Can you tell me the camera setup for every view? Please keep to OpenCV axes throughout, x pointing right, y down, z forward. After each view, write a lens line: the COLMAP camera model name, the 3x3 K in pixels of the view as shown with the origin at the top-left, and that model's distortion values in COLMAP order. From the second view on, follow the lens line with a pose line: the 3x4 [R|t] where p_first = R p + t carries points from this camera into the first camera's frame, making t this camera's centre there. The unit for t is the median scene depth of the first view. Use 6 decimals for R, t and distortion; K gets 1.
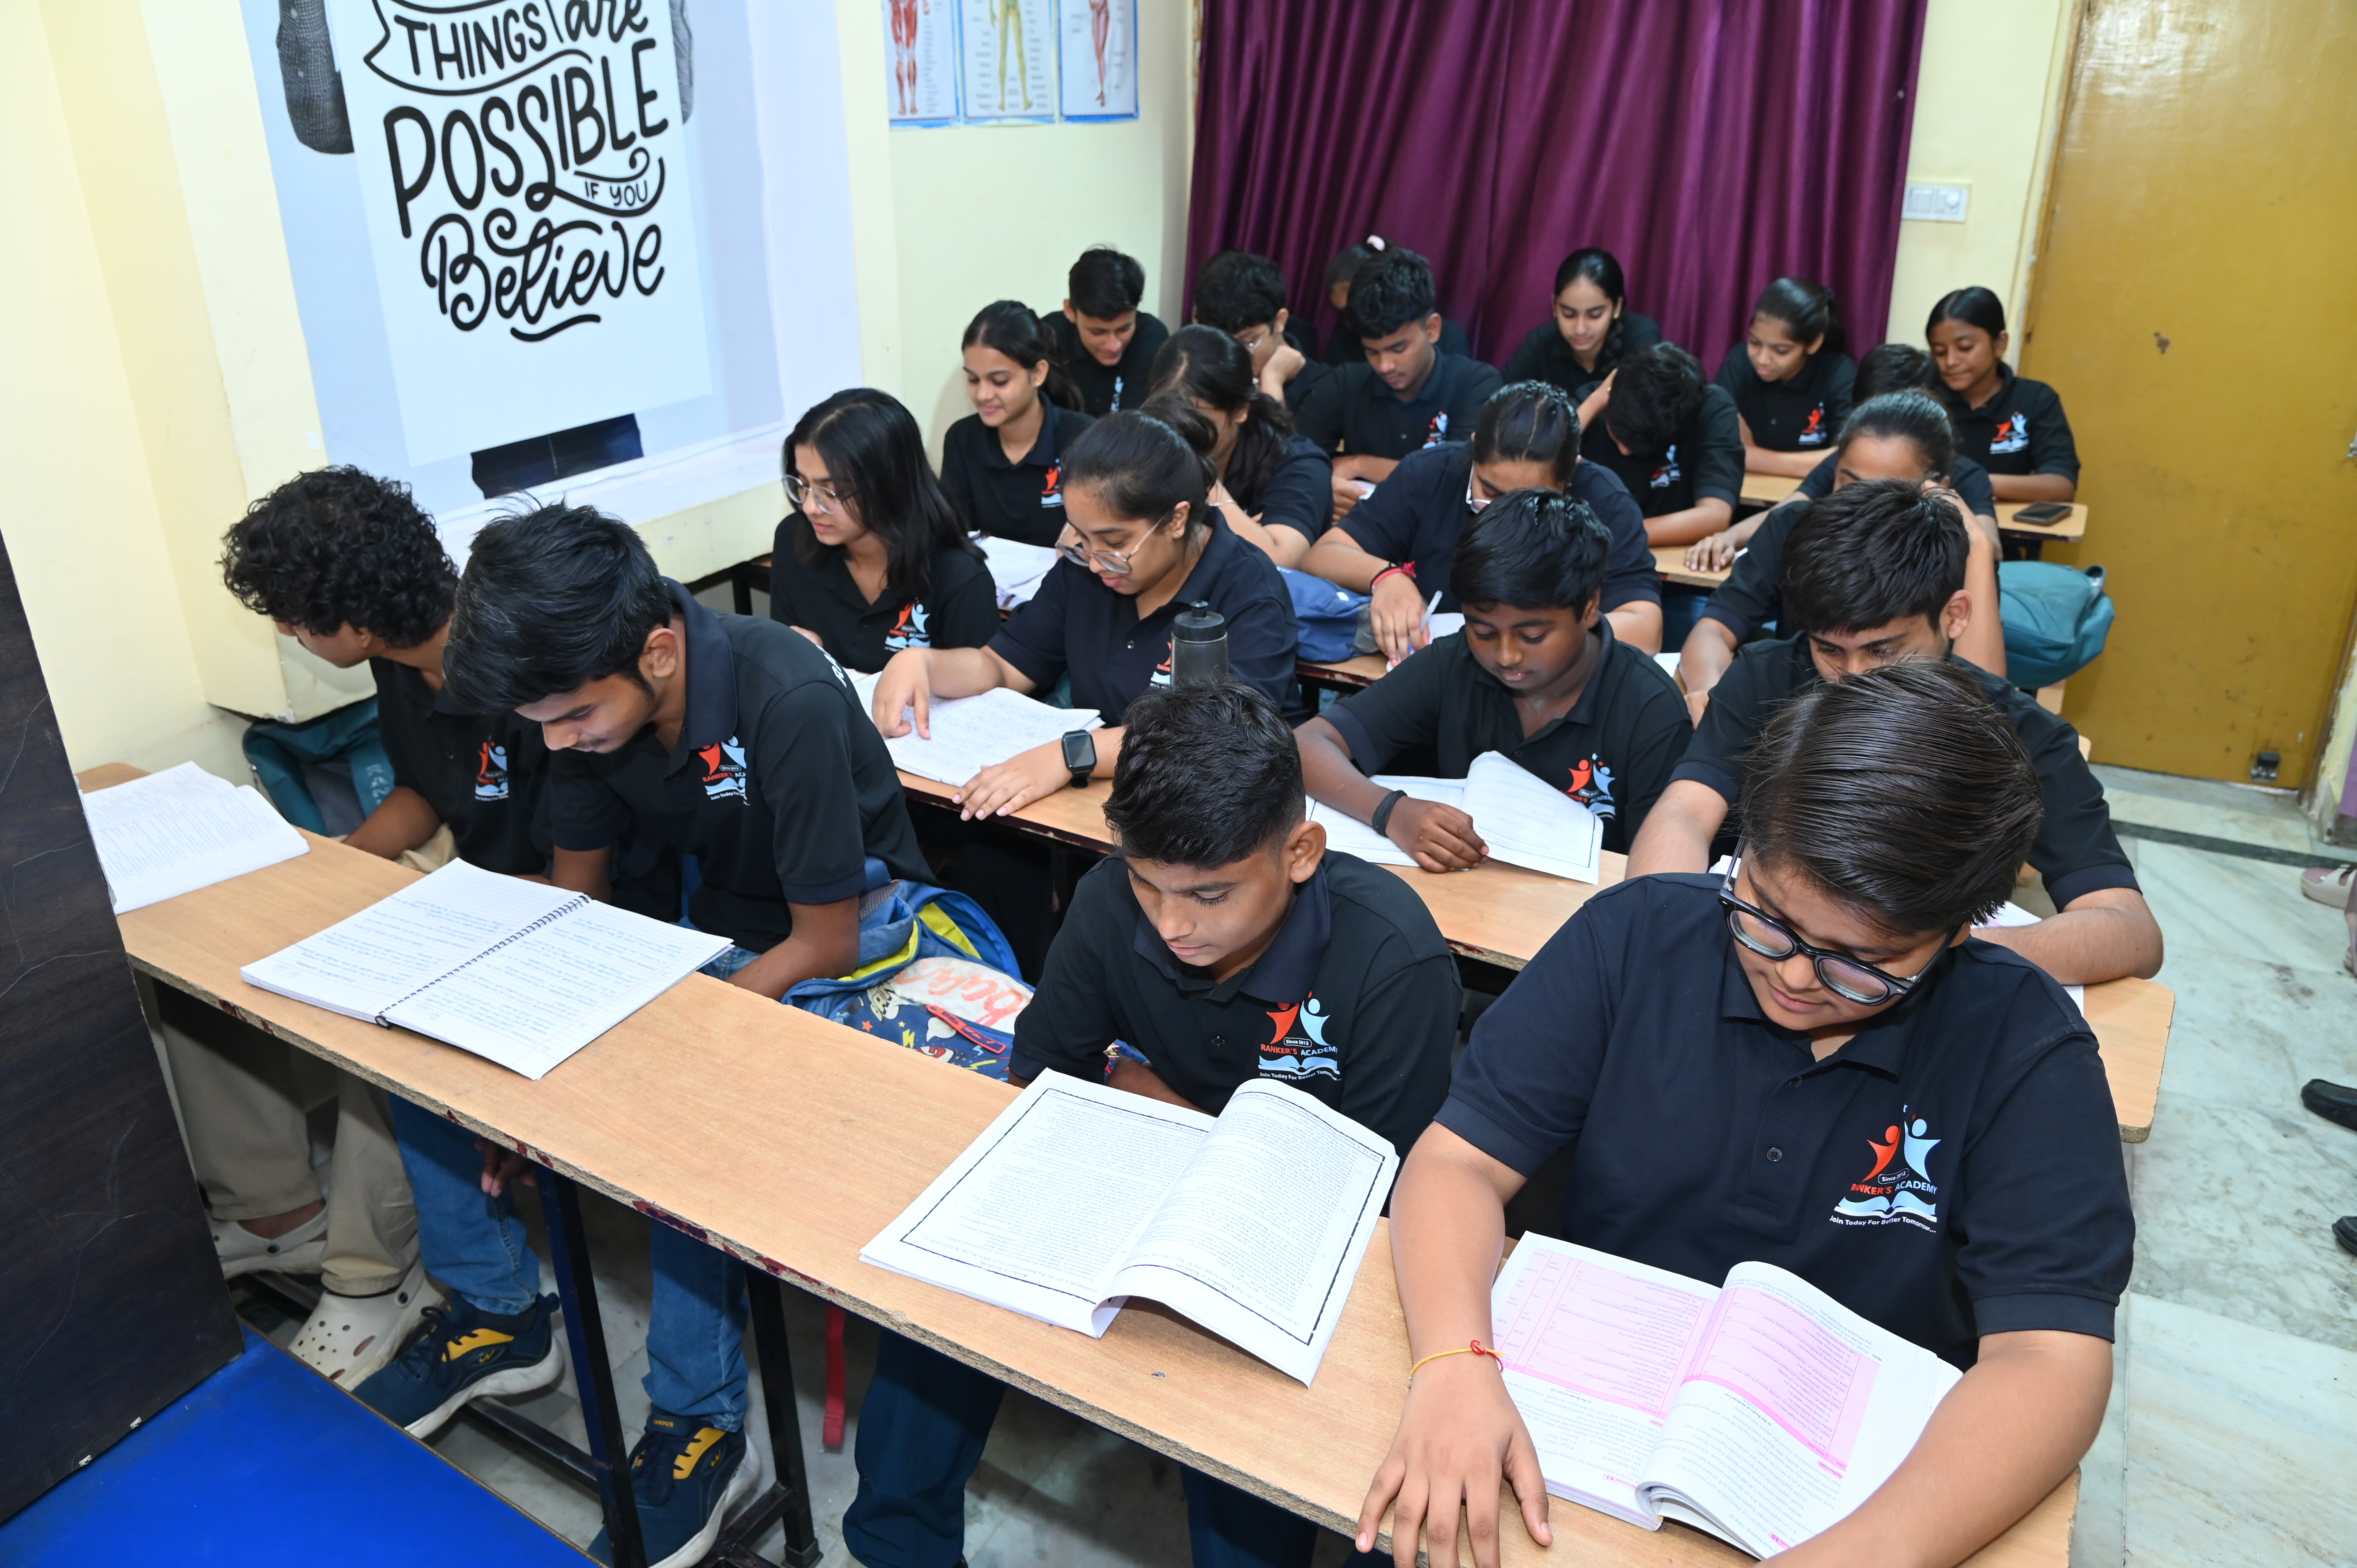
lens RADIAL K [[1651.0, 0, 1169.1], [0, 1651.0, 773.5], [0, 0, 1]] dist [-0.113364, 0.077931]
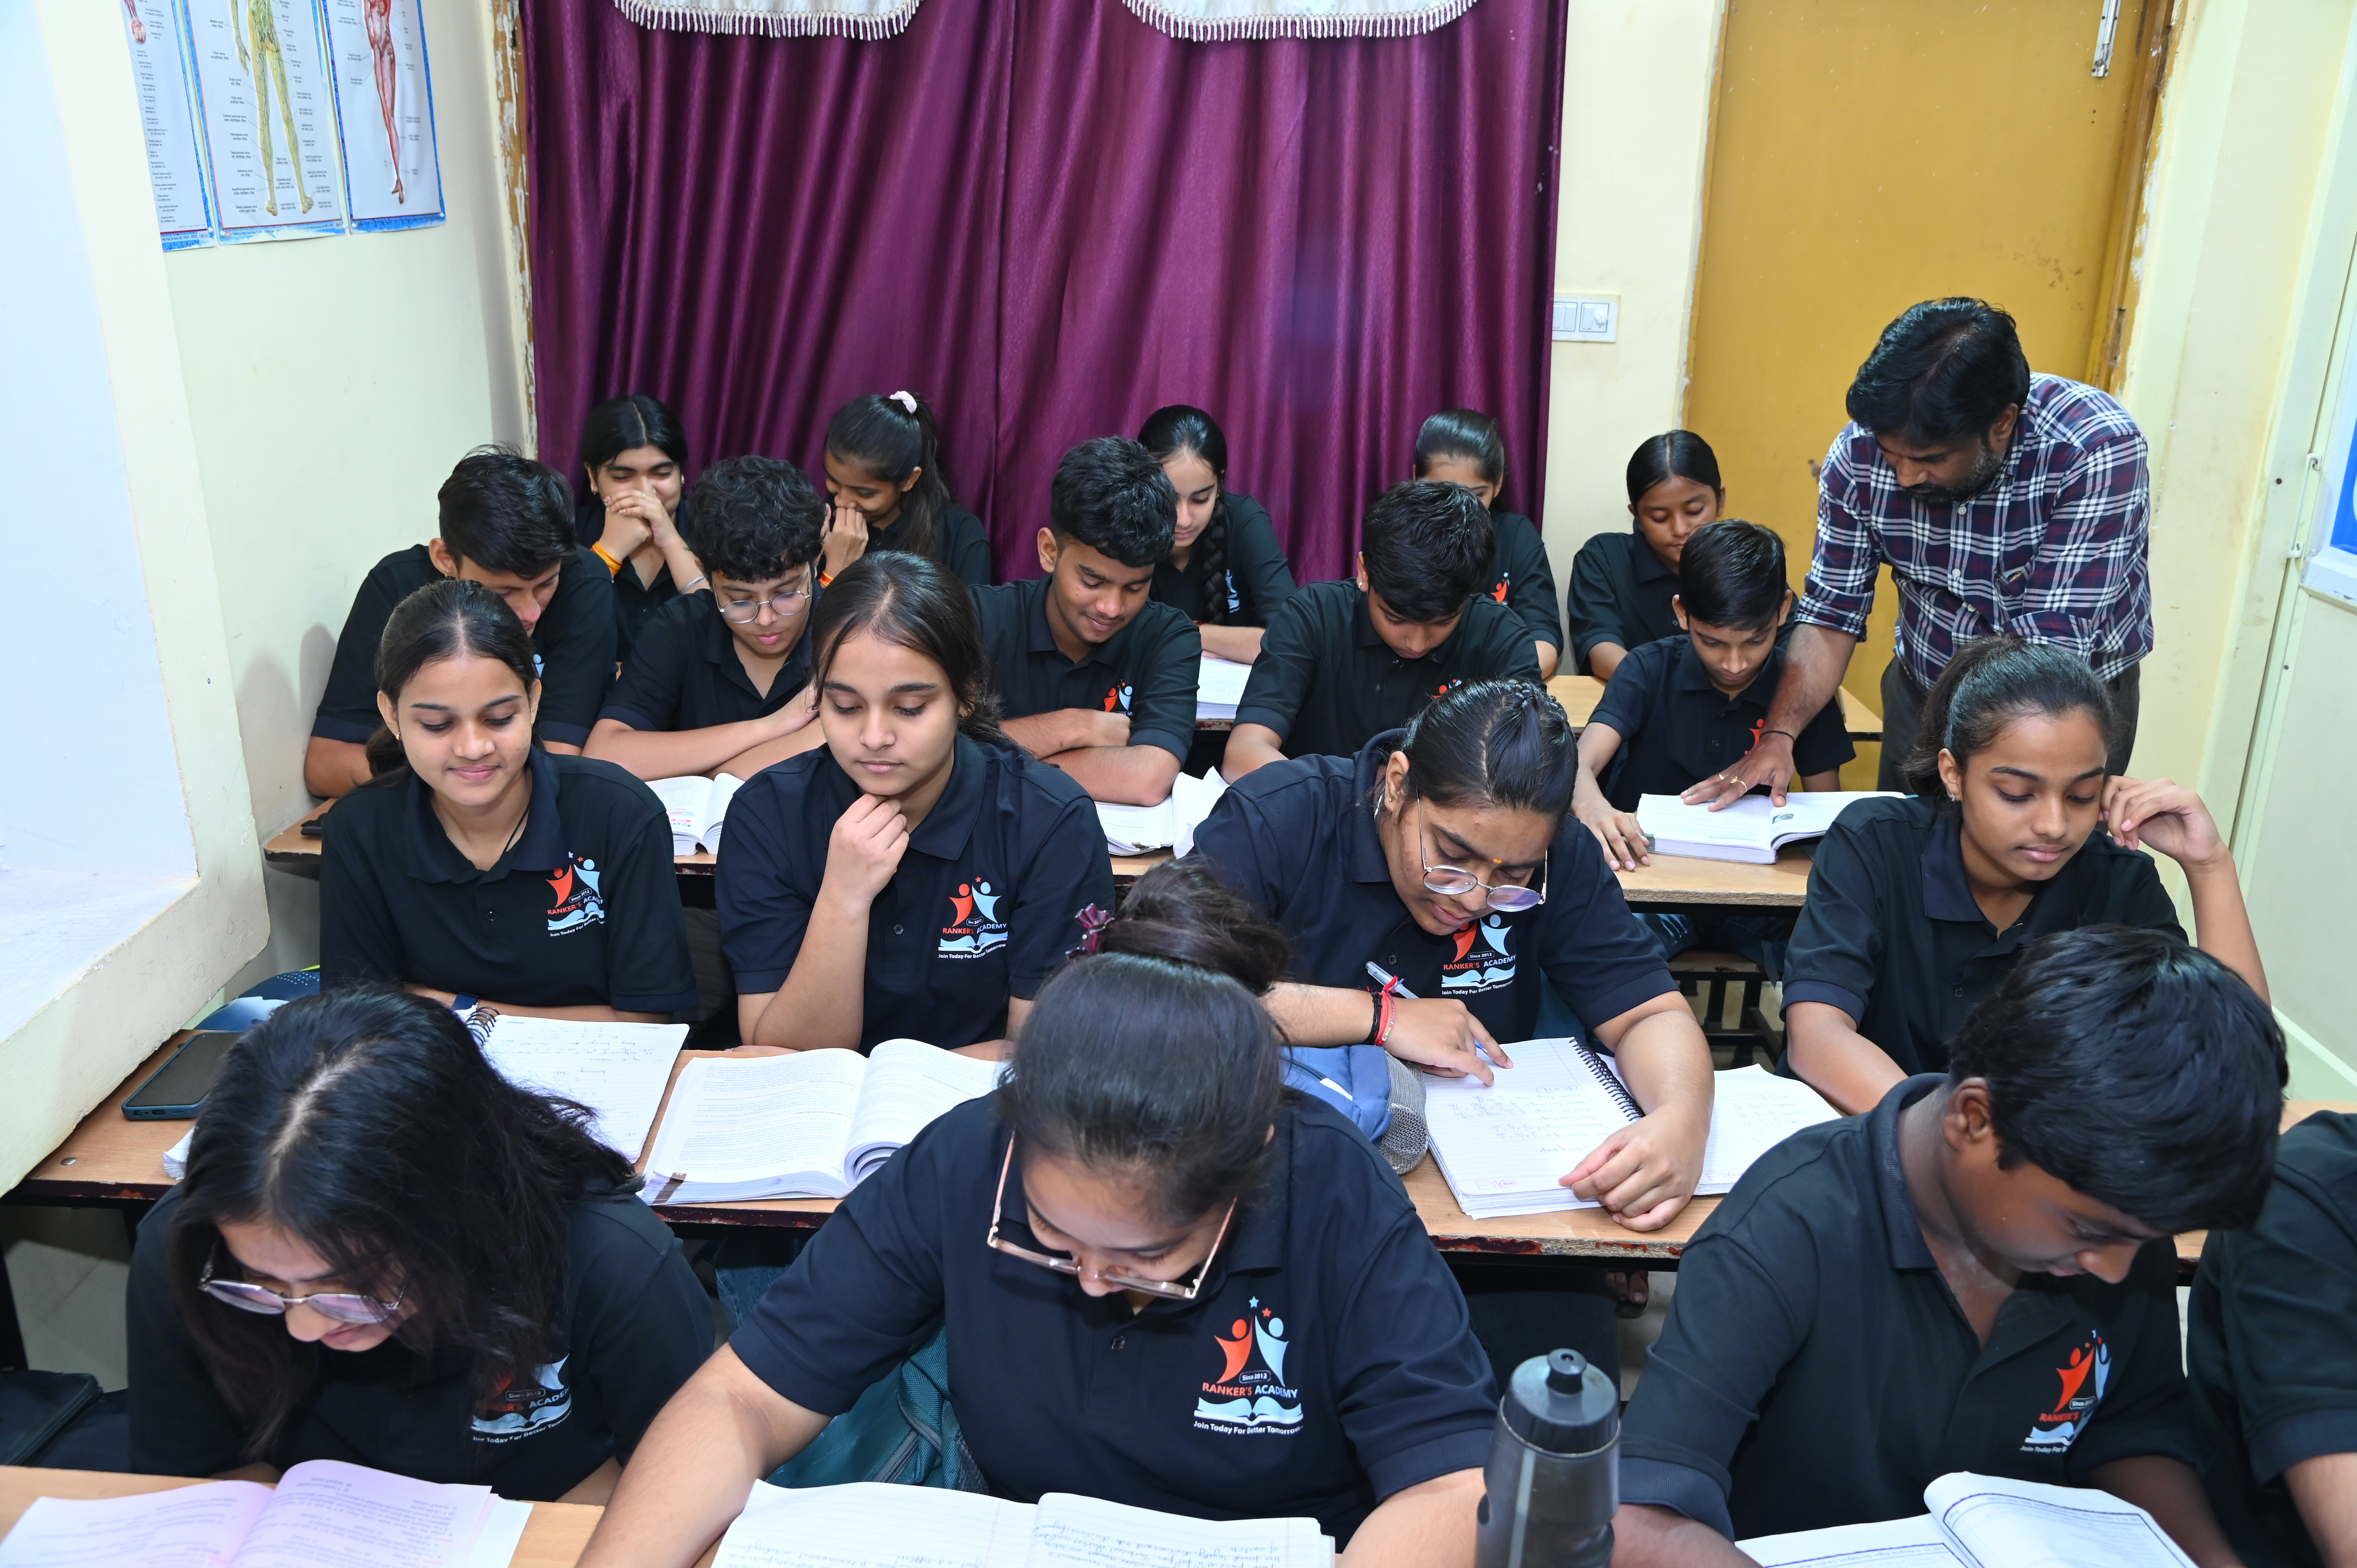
lens RADIAL K [[1855.8, 0, 1170.3], [0, 1855.8, 779.7], [0, 0, 1]] dist [-0.085761, 0.113154]
pose [[0.875376, -0.138859, 0.463071, -0.218578], [0.170162, 0.985065, -0.026284, -0.195651], [-0.452506, 0.101805, 0.885931, 0.419014]]
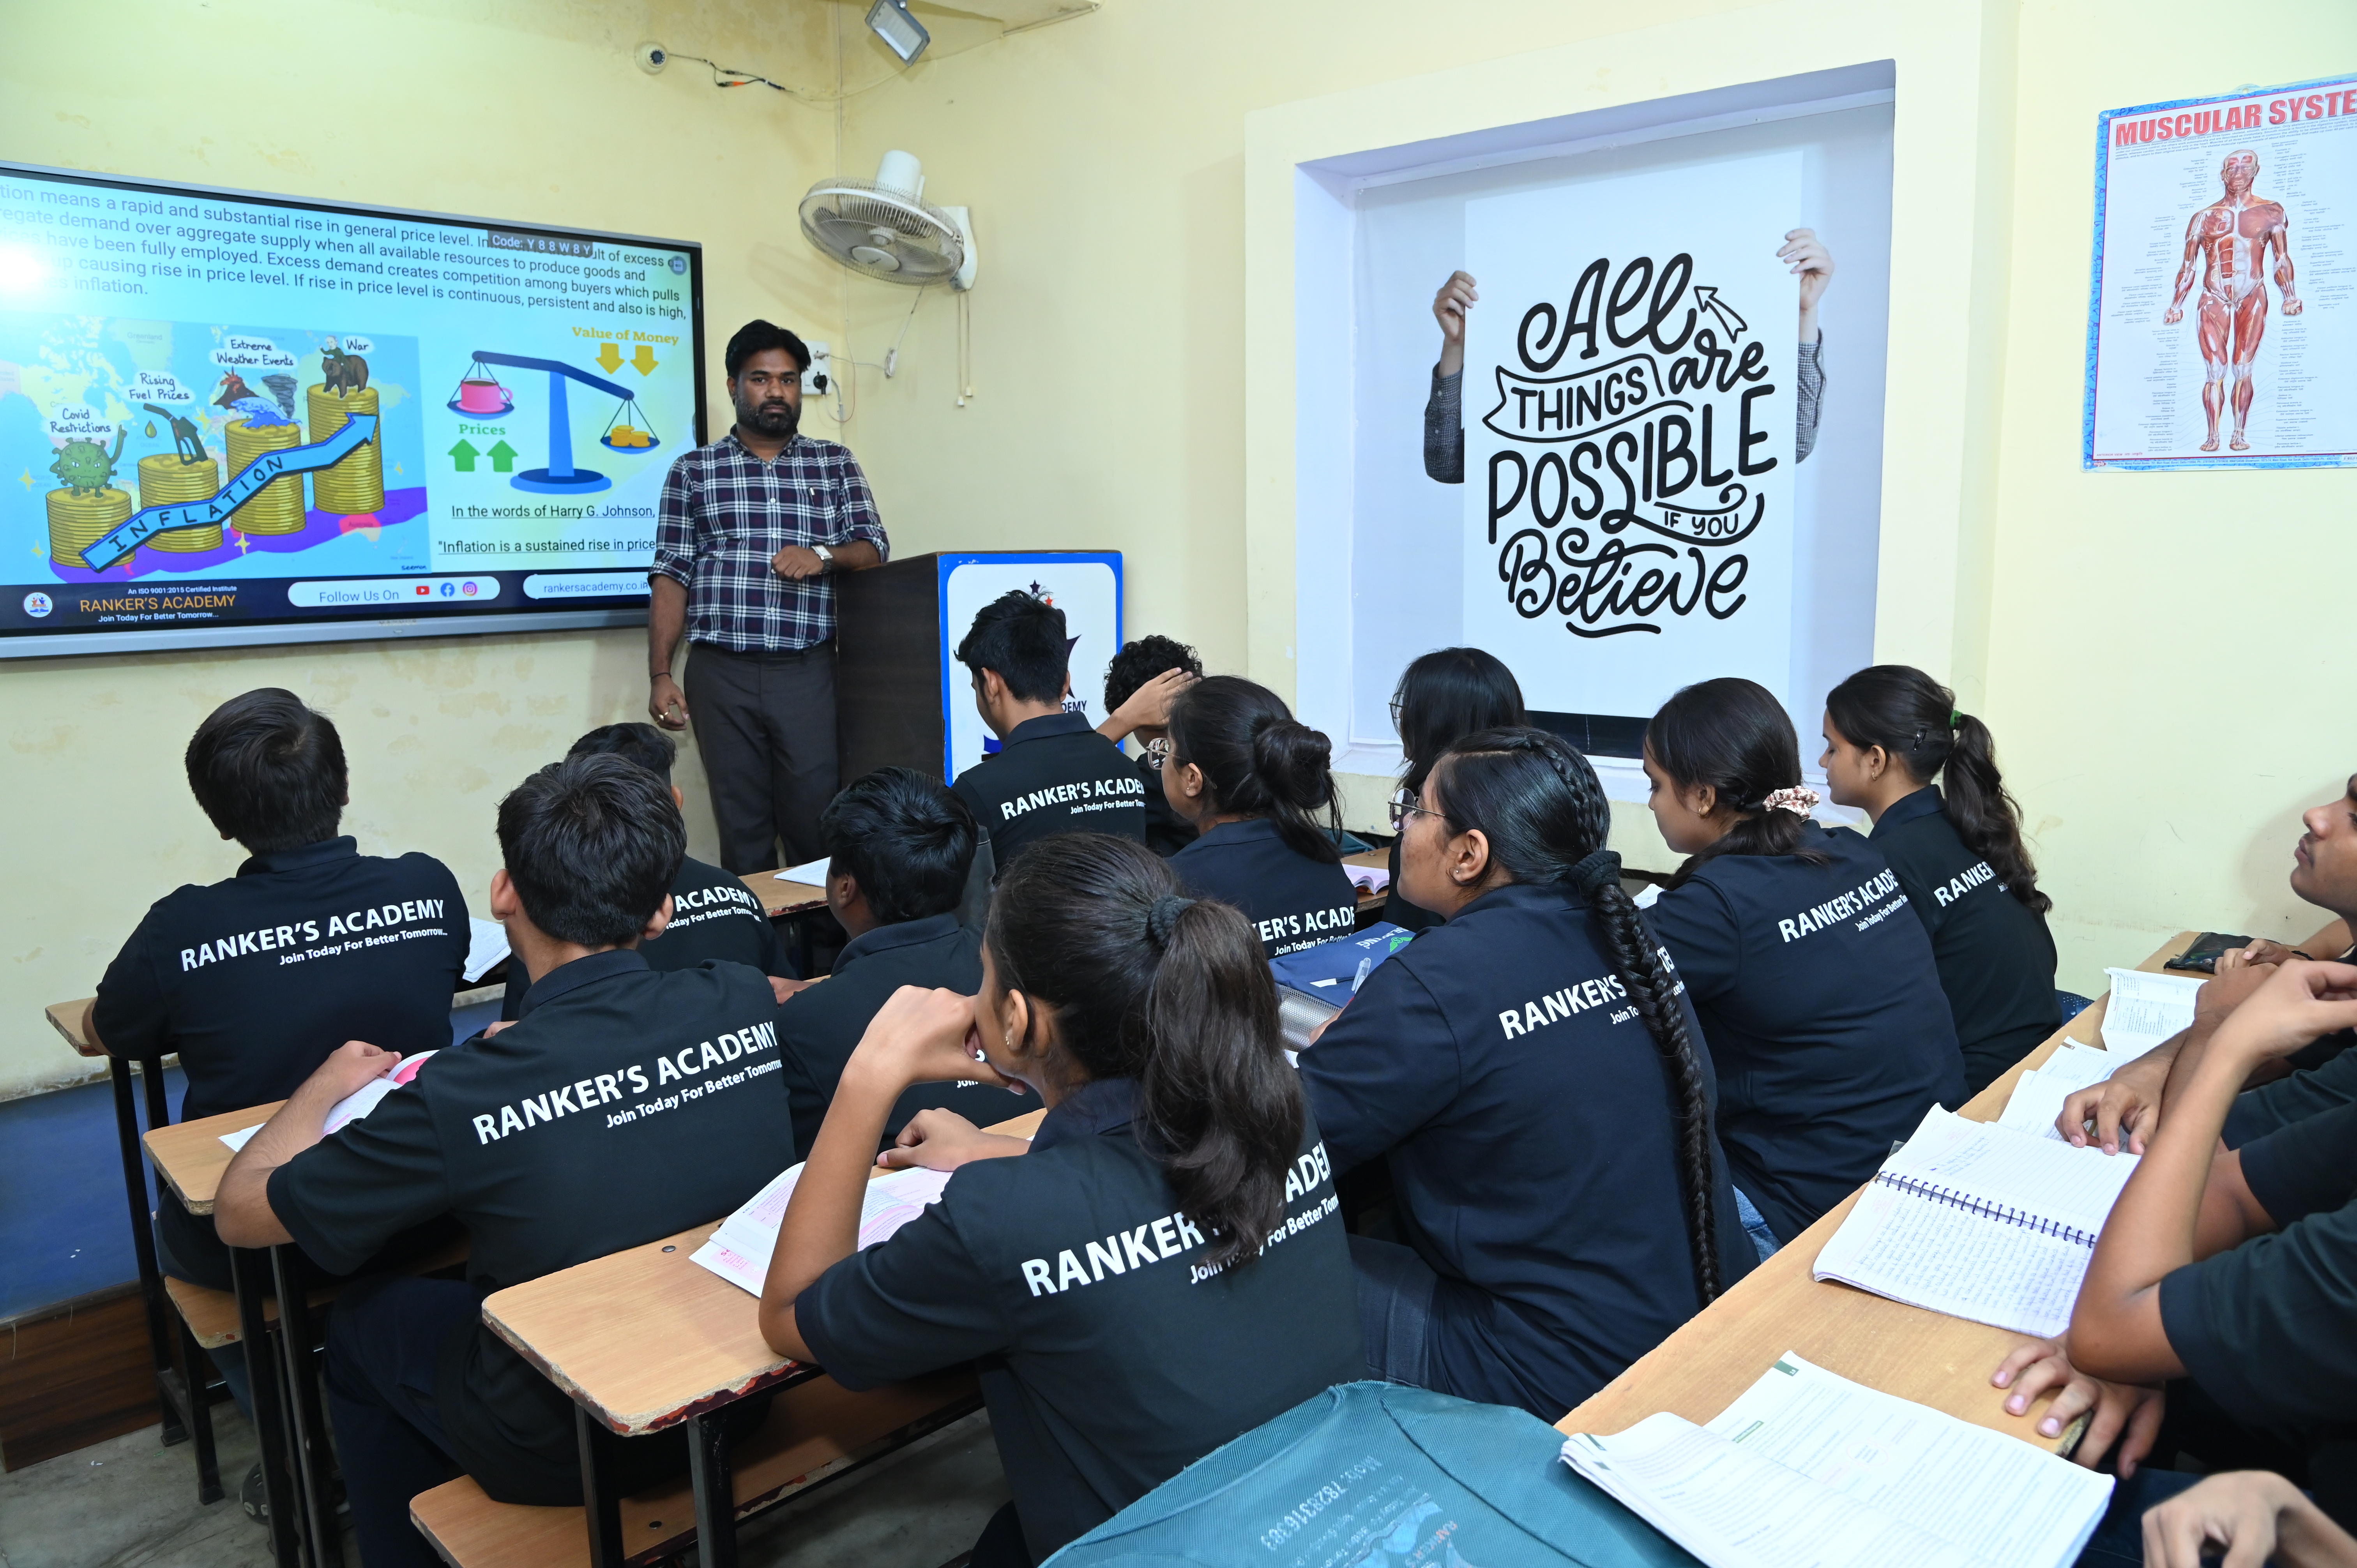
lens RADIAL K [[1609.0, 0, 1175.6], [0, 1609.0, 783.8], [0, 0, 1]] dist [-0.122035, 0.061810]
pose [[-0.228212, 0.163342, -0.959812, 0.850213], [-0.357145, 0.903060, 0.238601, -0.350194], [0.905741, 0.397244, -0.147752, 0.962455]]
